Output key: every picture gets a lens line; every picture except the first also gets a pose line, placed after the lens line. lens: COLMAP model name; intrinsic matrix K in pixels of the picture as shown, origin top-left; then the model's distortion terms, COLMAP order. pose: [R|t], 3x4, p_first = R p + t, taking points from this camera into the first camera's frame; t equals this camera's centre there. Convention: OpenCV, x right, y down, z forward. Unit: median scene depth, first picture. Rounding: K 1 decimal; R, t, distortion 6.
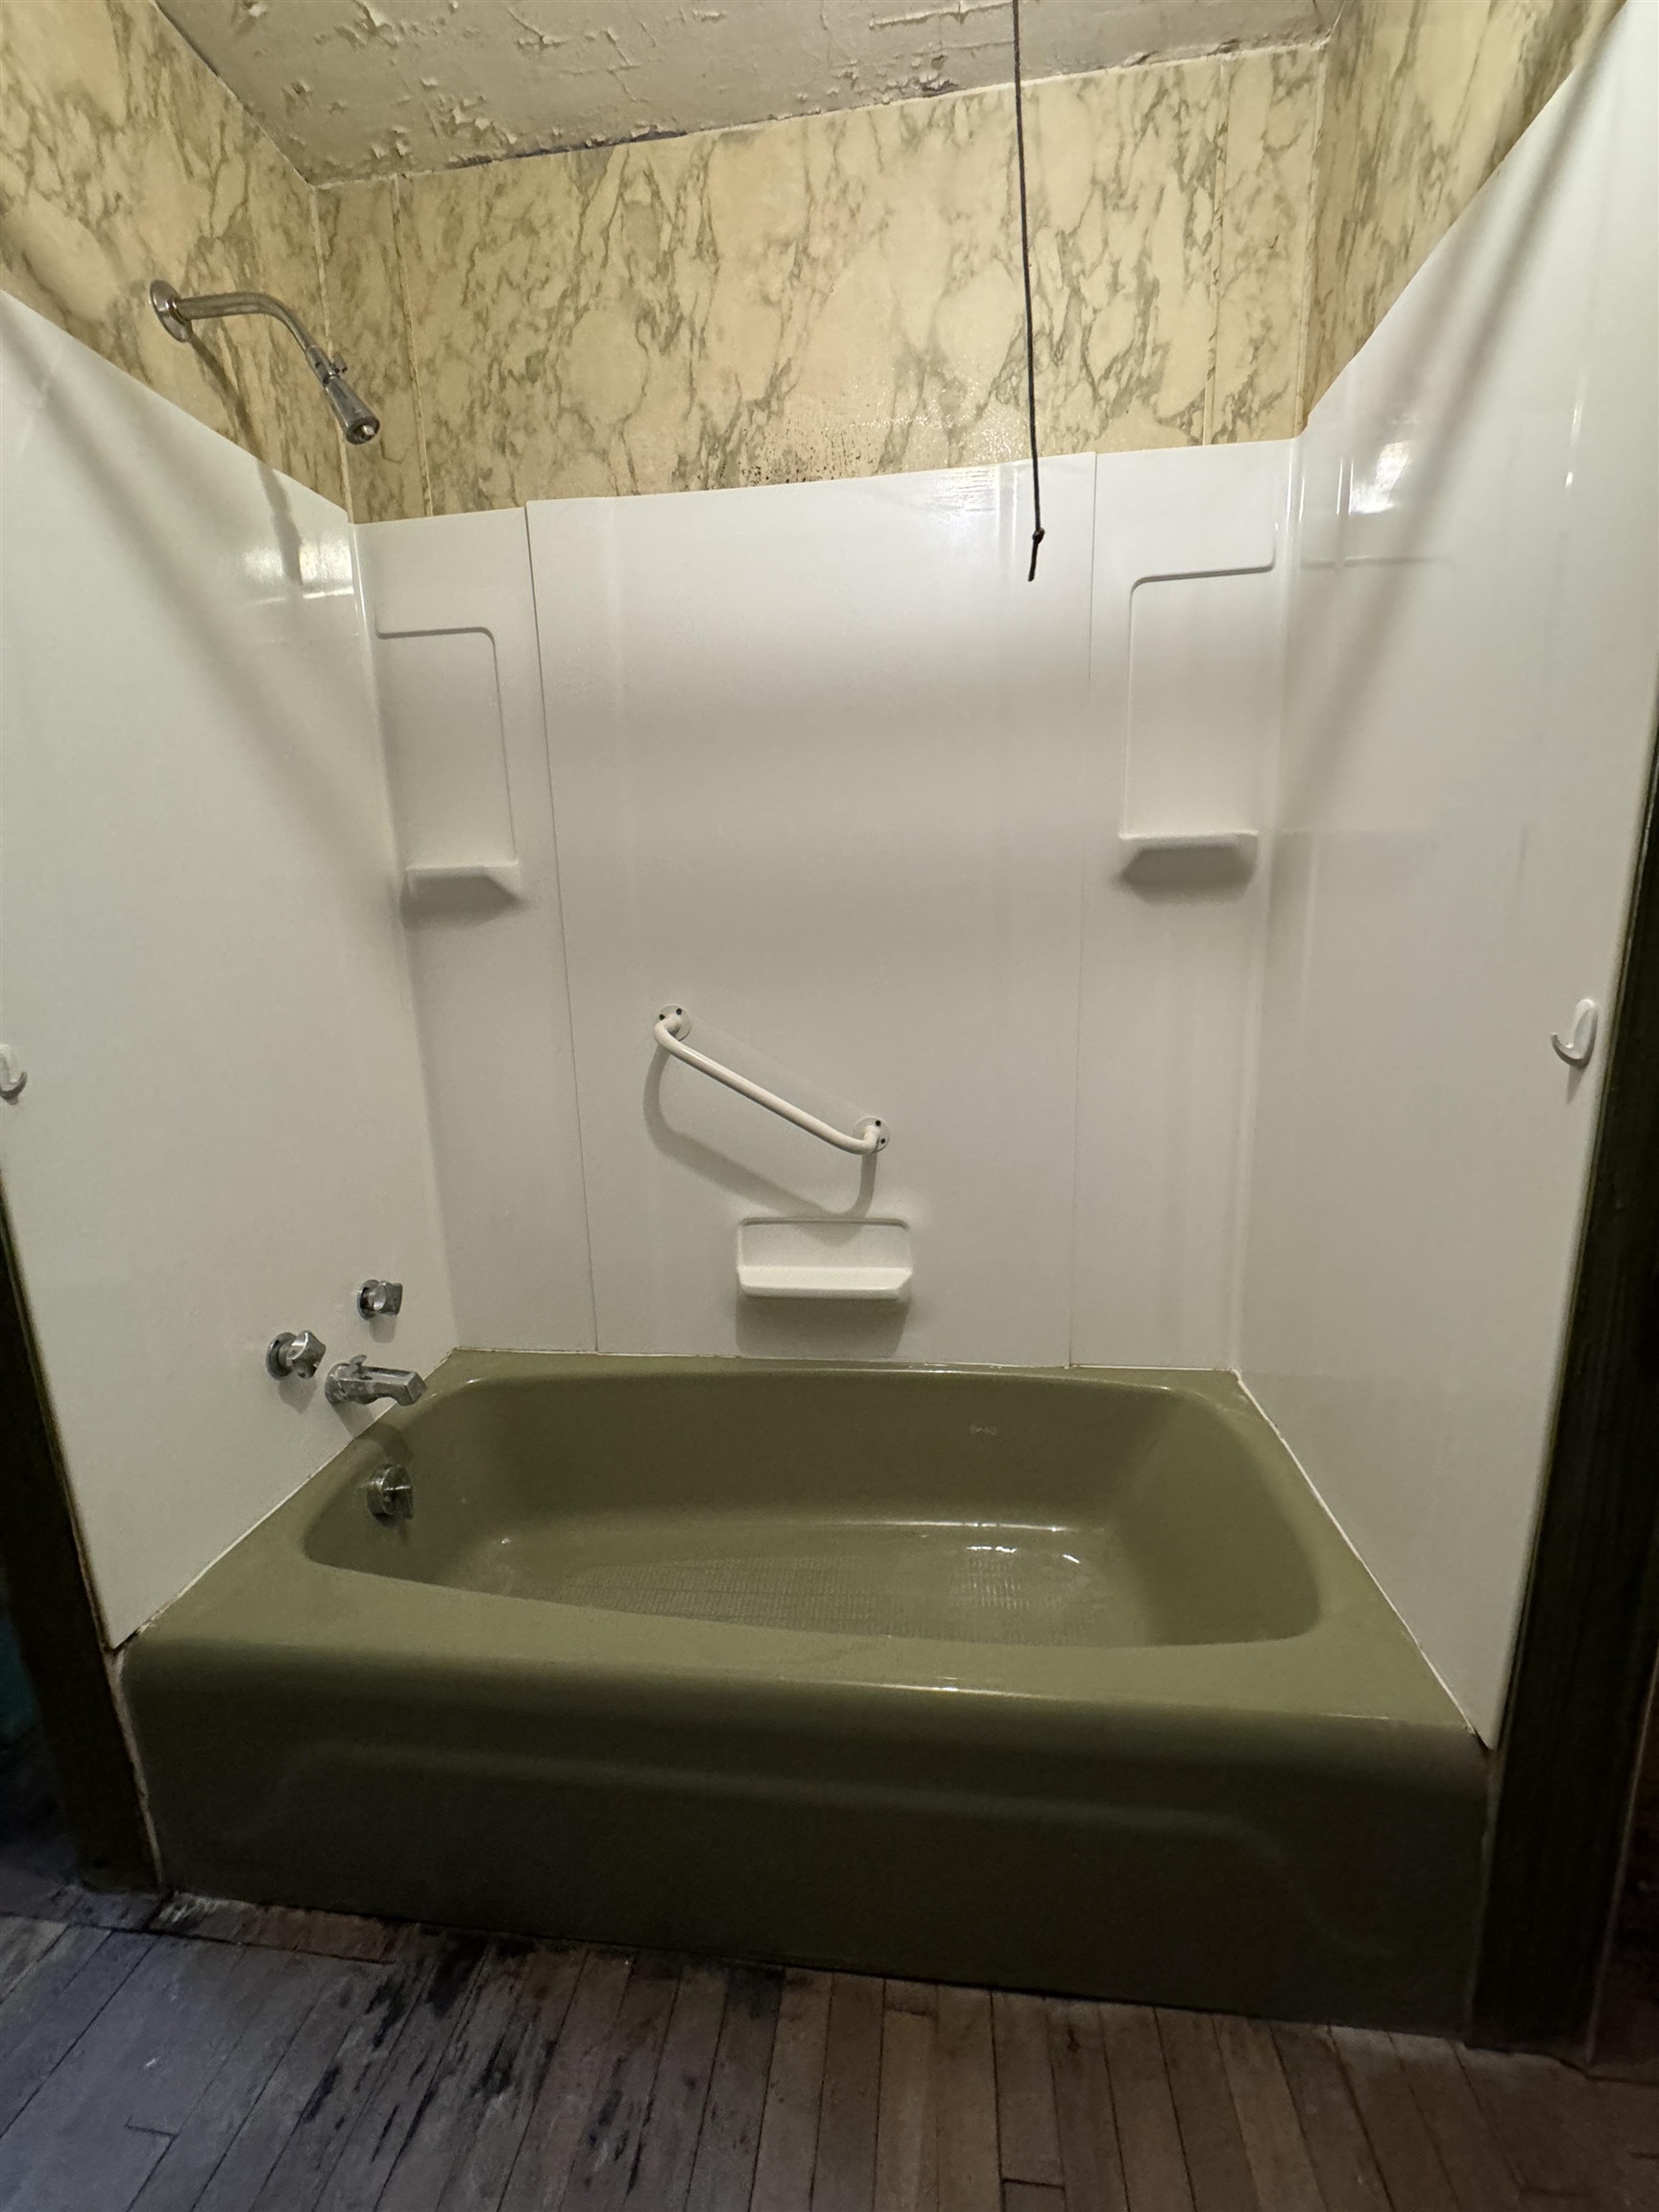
lens RADIAL K [[876.6, 0, 823.4], [0, 876.6, 1107.7], [0, 0, 1]] dist [-0.001768, 0.000261]
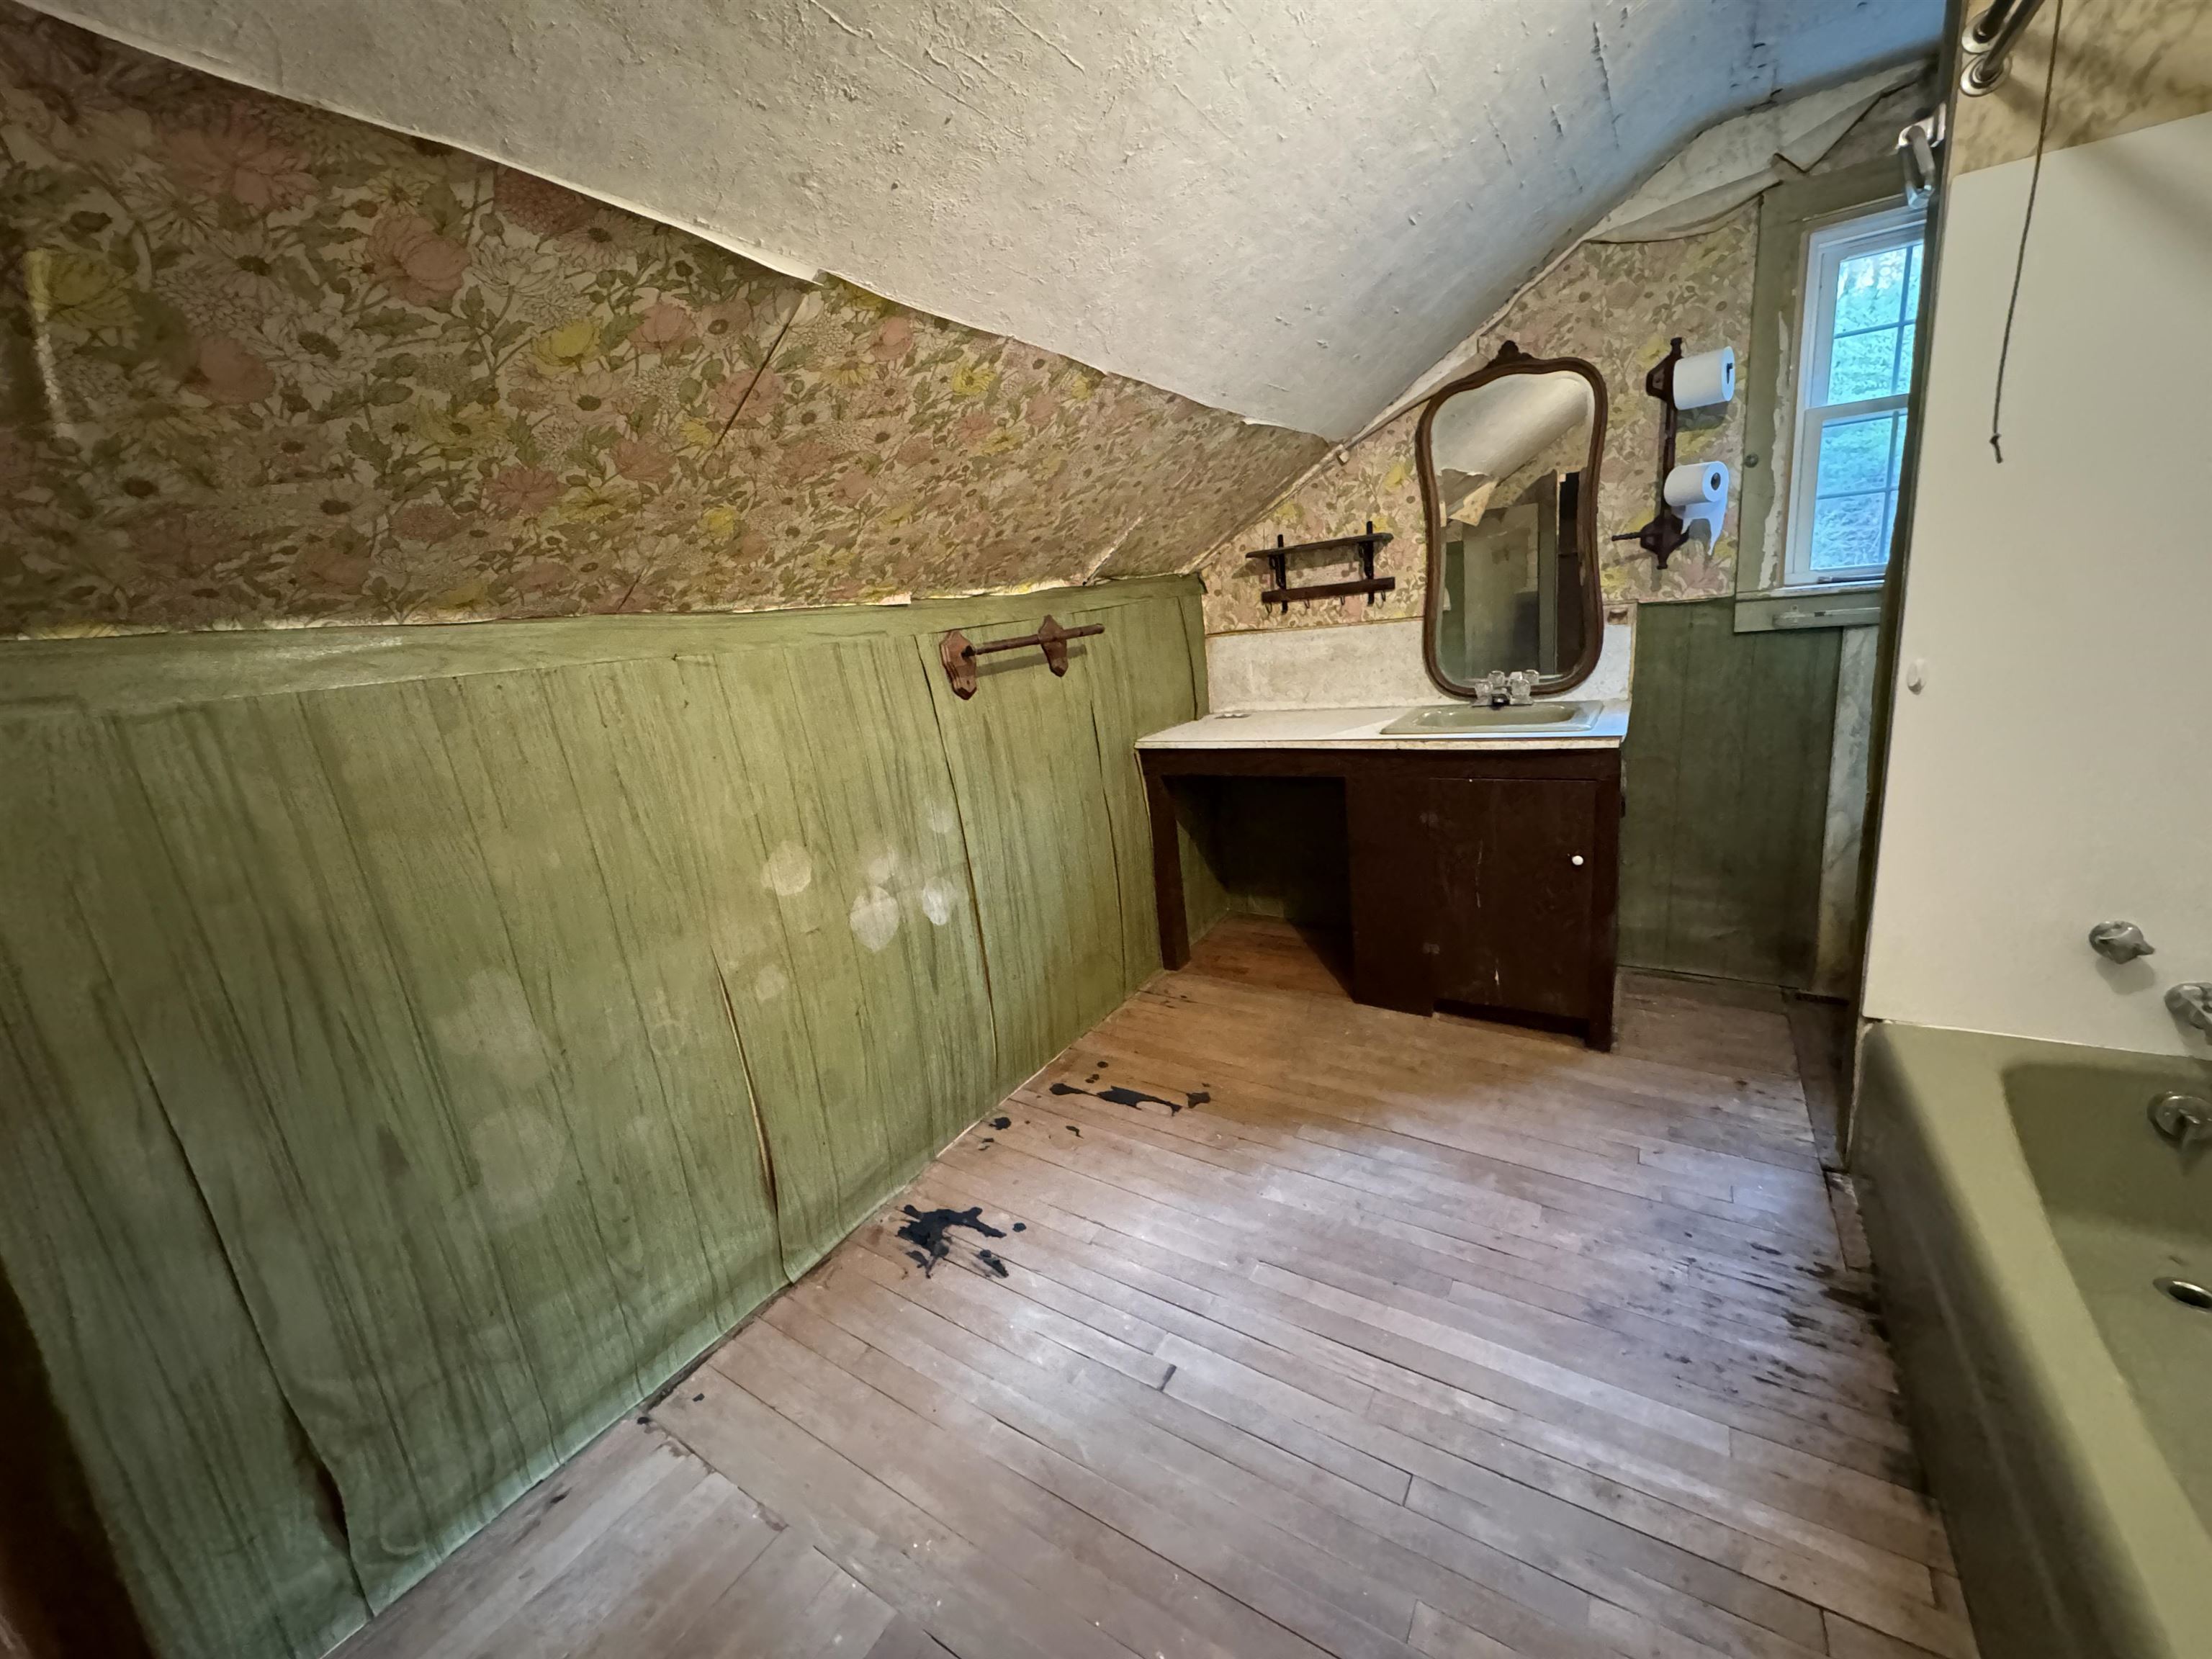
lens RADIAL K [[876.6, 0, 1107.1], [0, 876.6, 833.6], [0, 0, 1]] dist [-0.001768, 0.000261]
pose [[-0.418267, 0.295615, -0.858874, 1.246819], [-0.055801, 0.935410, 0.349133, -0.250876], [0.906608, 0.193957, -0.374756, 0.237180]]
